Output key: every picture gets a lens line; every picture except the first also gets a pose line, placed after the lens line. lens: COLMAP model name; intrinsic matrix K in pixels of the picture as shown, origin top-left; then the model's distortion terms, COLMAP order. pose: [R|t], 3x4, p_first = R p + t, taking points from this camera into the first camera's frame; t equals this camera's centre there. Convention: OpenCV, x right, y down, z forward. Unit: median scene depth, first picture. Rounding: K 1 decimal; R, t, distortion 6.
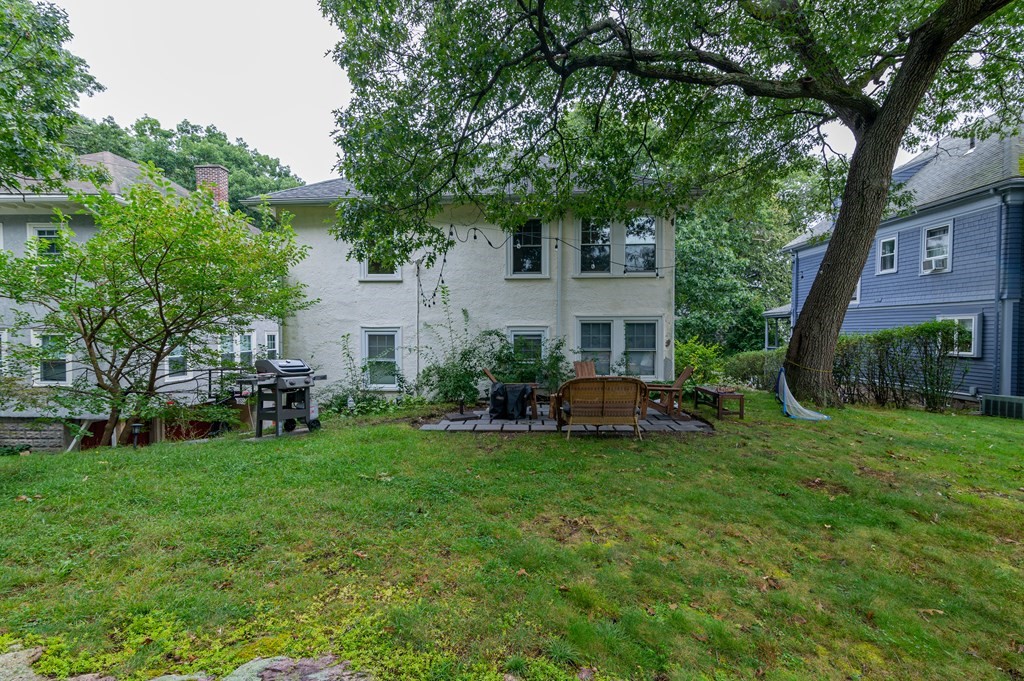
lens RADIAL K [[464.9, 0, 513.2], [0, 464.9, 338.0], [0, 0, 1]] dist [0.019717, -0.001941]
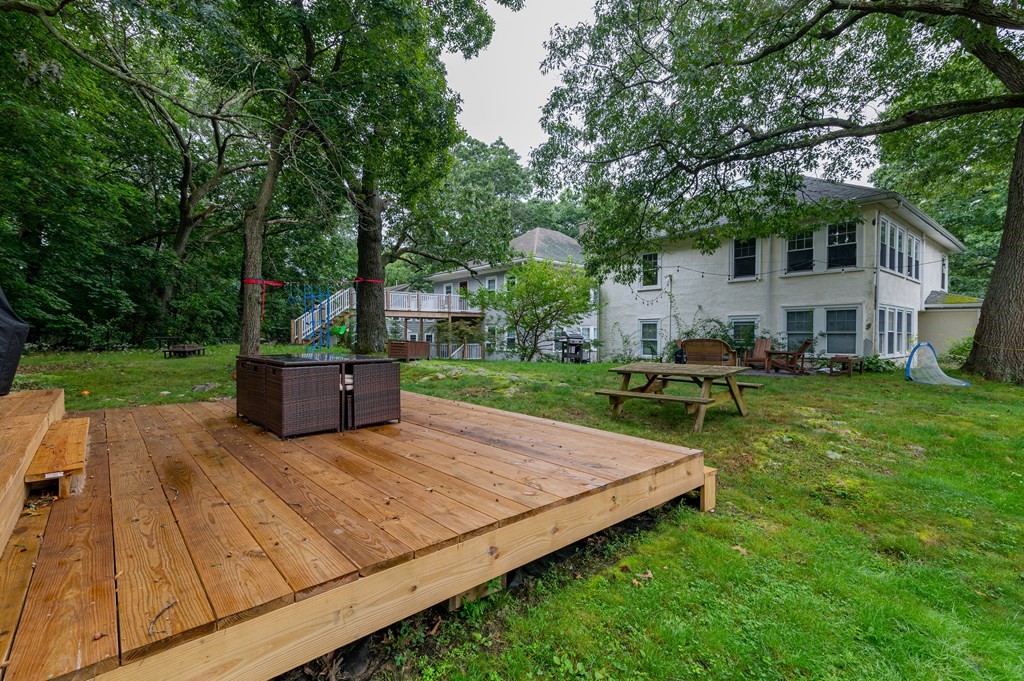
lens RADIAL K [[464.9, 0, 511.8], [0, 464.9, 339.3], [0, 0, 1]] dist [0.019717, -0.001941]
pose [[0.689151, 0.007711, -0.724577, 0.564197], [-0.010218, 0.999947, 0.000924, 0.051187], [0.724546, 0.006767, 0.689194, -0.455283]]
